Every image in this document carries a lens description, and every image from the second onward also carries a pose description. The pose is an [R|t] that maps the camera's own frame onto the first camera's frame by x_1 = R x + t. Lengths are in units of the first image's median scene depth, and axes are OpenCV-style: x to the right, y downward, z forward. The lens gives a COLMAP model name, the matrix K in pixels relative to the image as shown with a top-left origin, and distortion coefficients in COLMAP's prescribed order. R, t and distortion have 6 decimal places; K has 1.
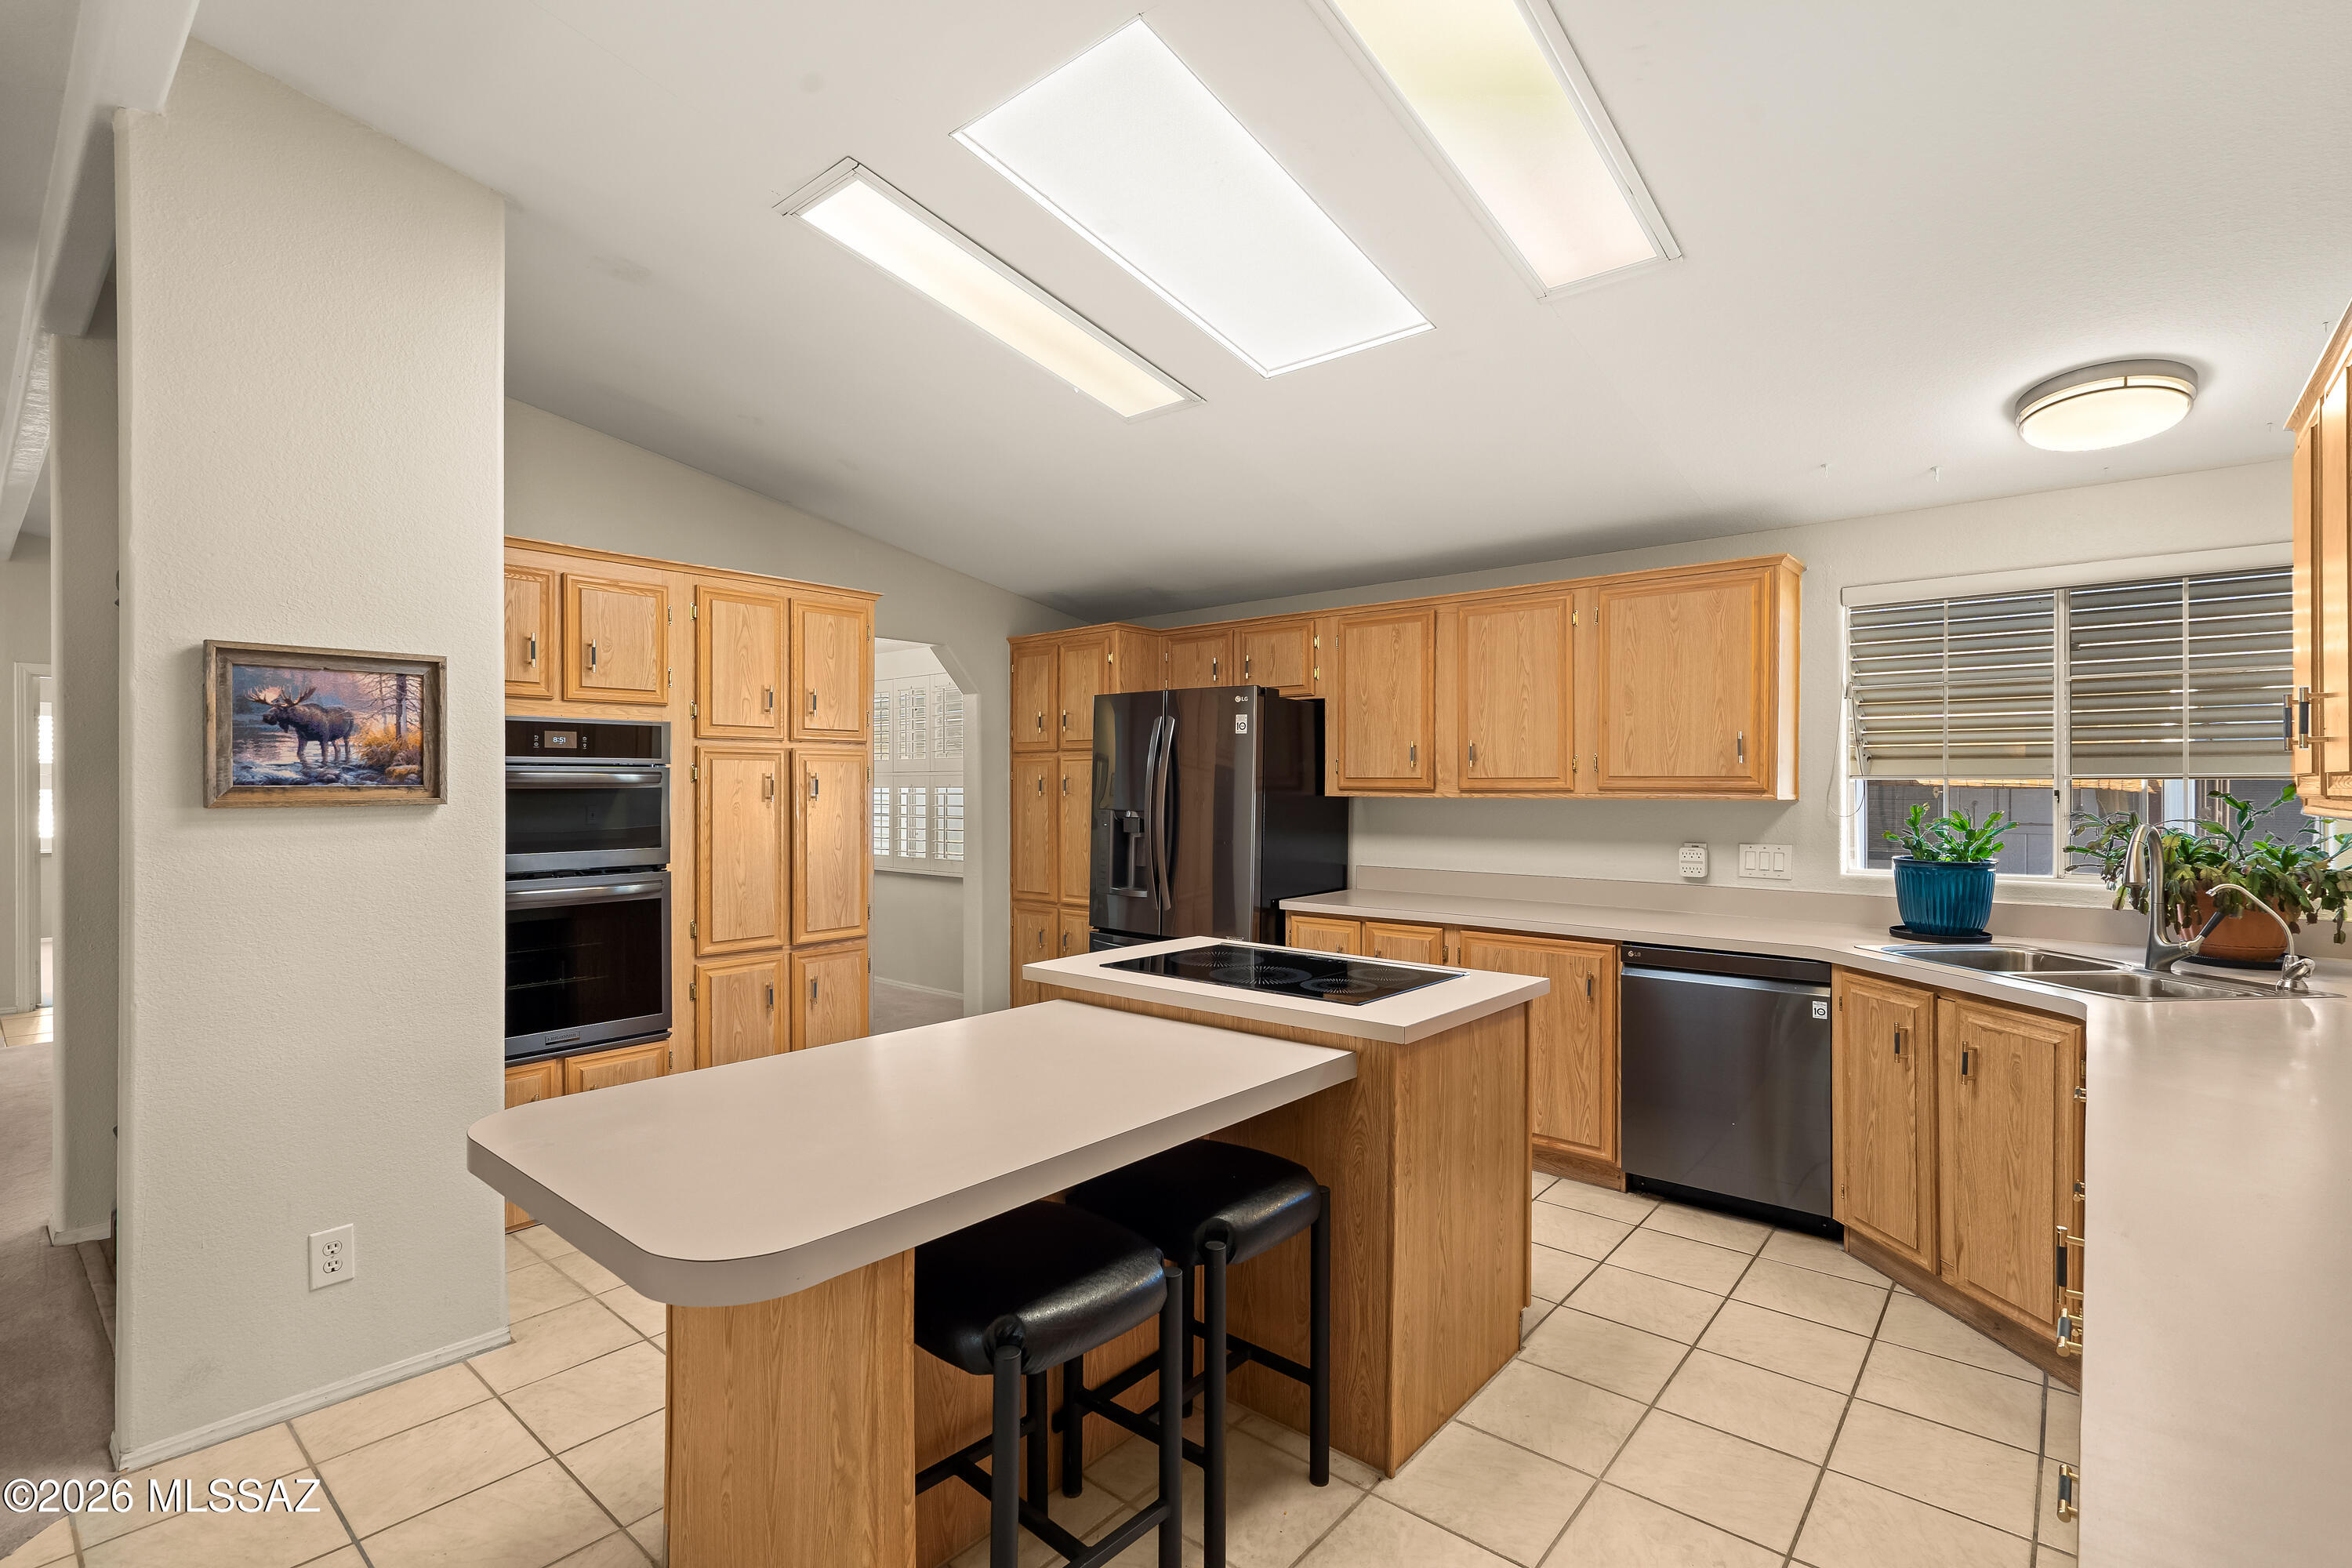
lens RADIAL K [[1071.7, 0, 1171.7], [0, 1071.7, 779.2], [0, 0, 1]] dist [-0.001235, -0.000357]
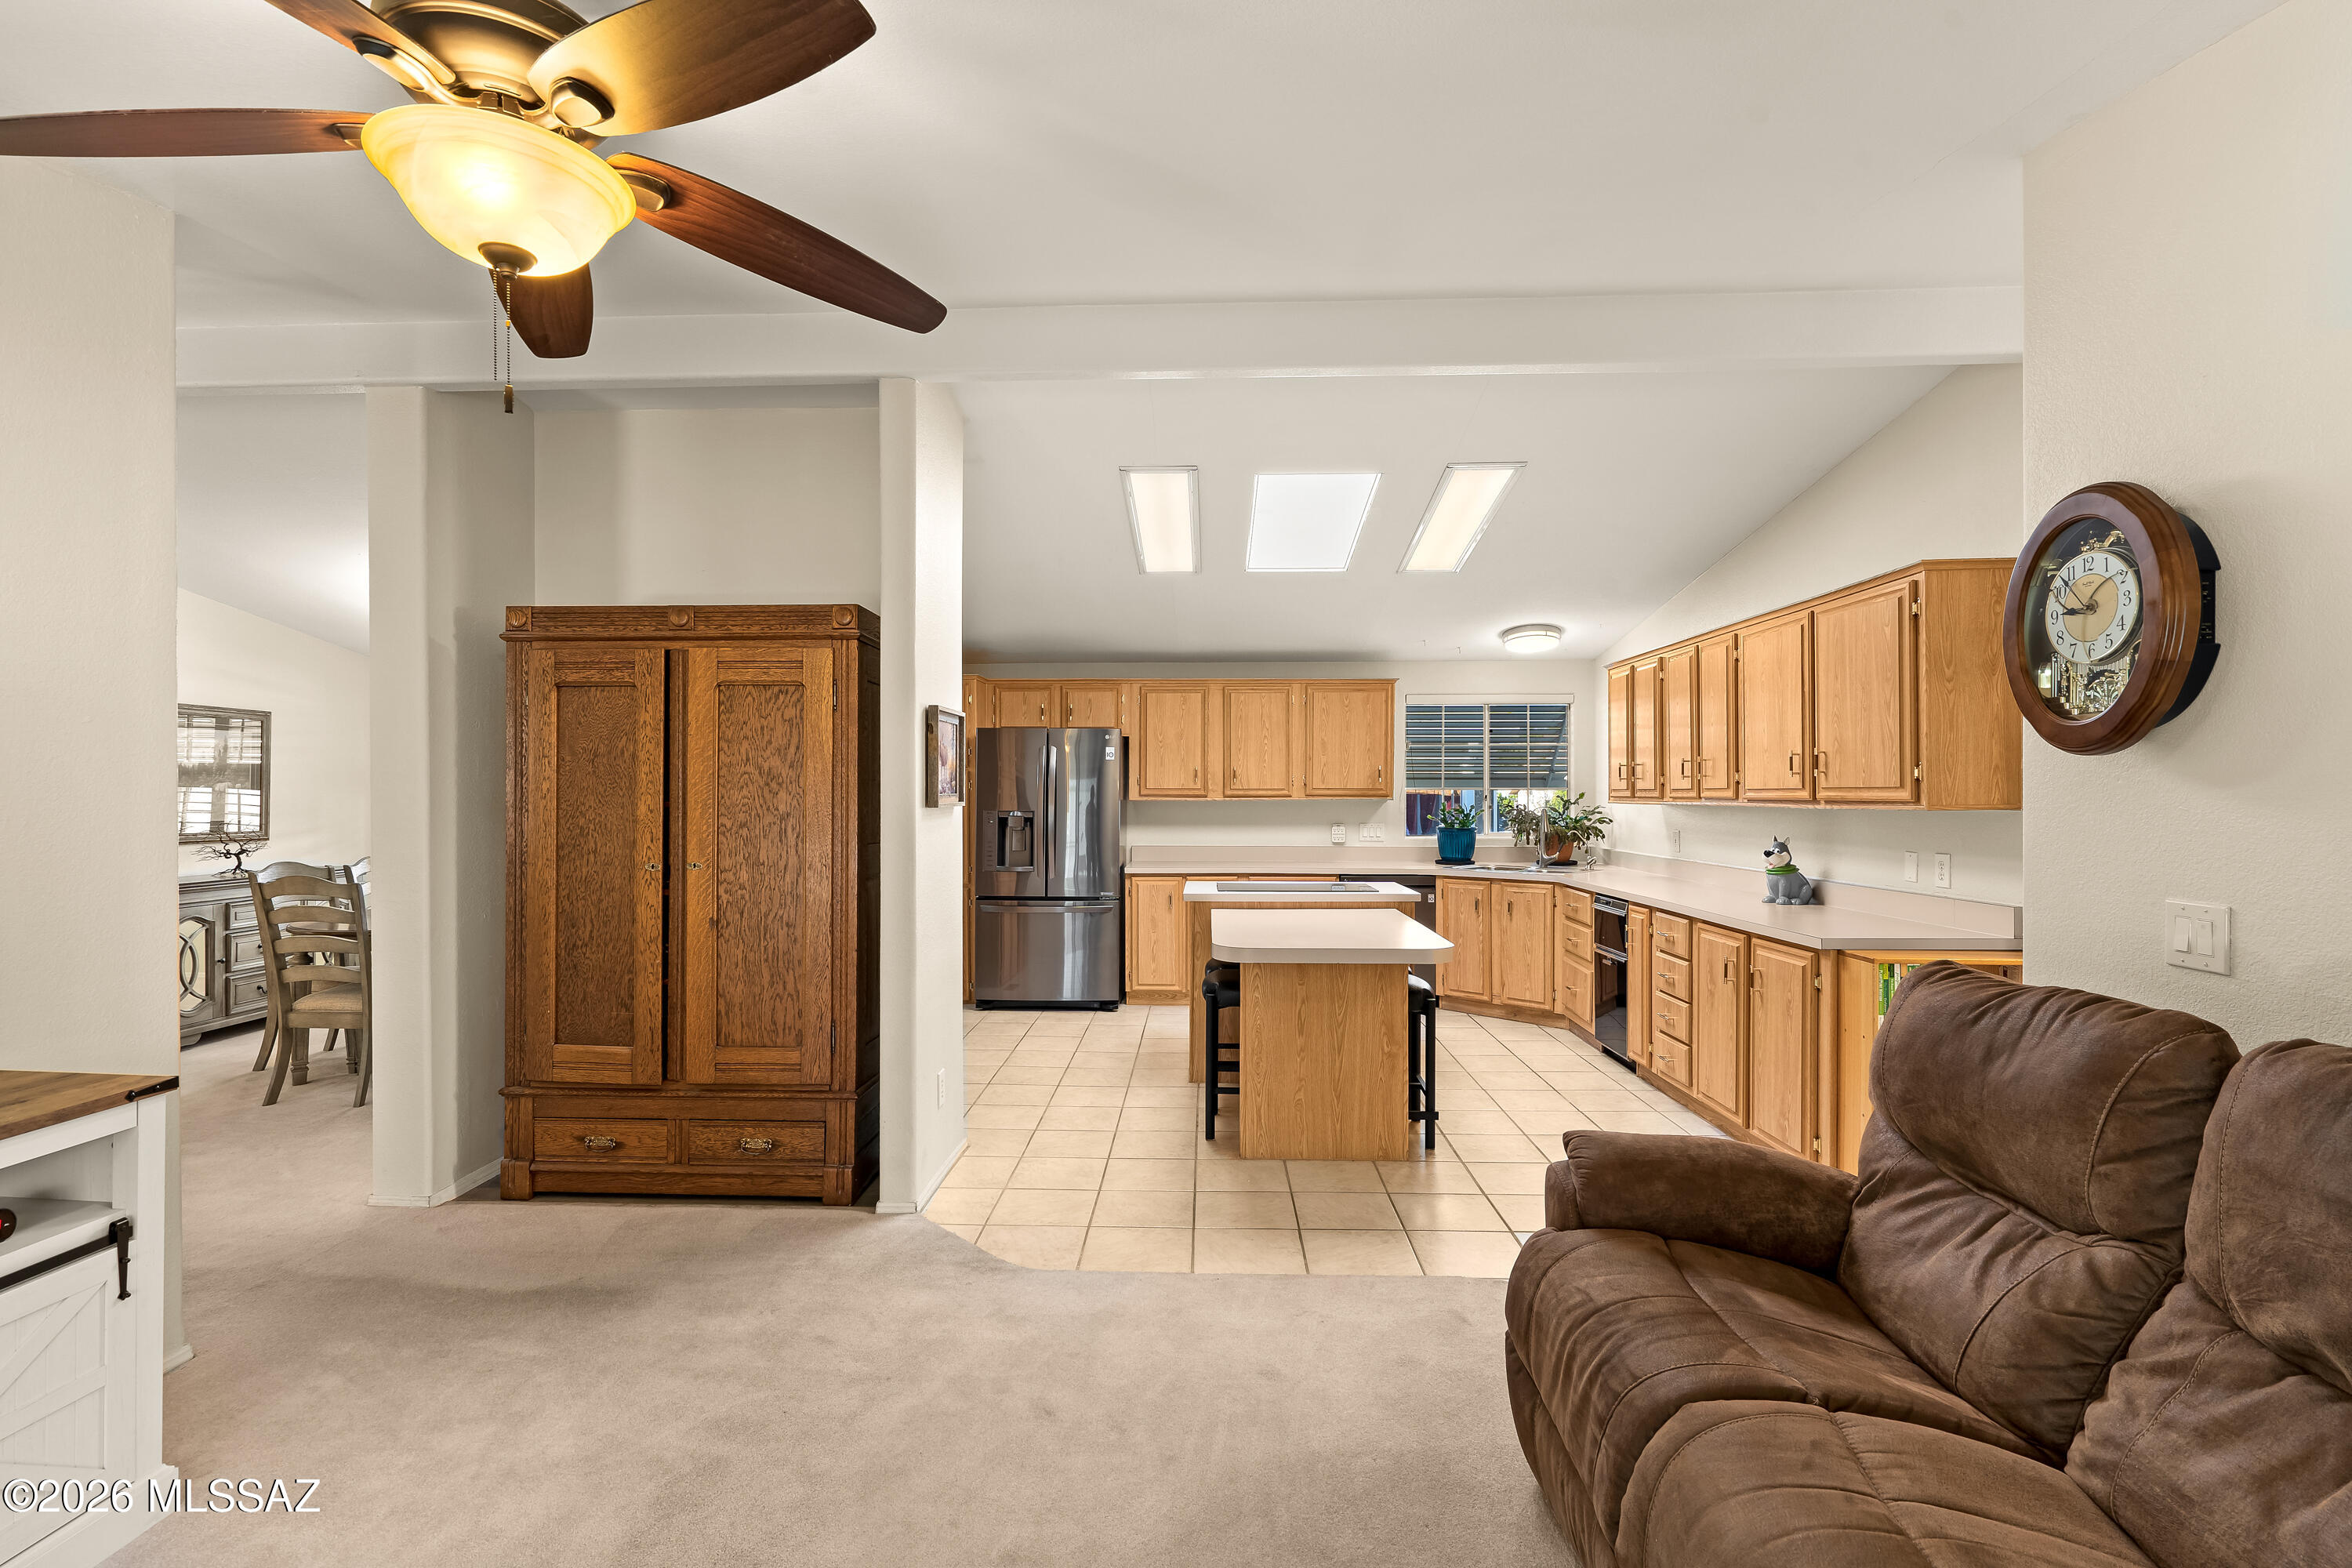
lens RADIAL K [[1071.7, 0, 1176.4], [0, 1071.7, 788.1], [0, 0, 1]] dist [-0.001235, -0.000357]
pose [[0.776430, -0.002544, 0.630199, -0.897019], [-0.000261, 0.999990, 0.004358, -0.010399], [-0.630204, -0.003548, 0.776422, -0.267671]]
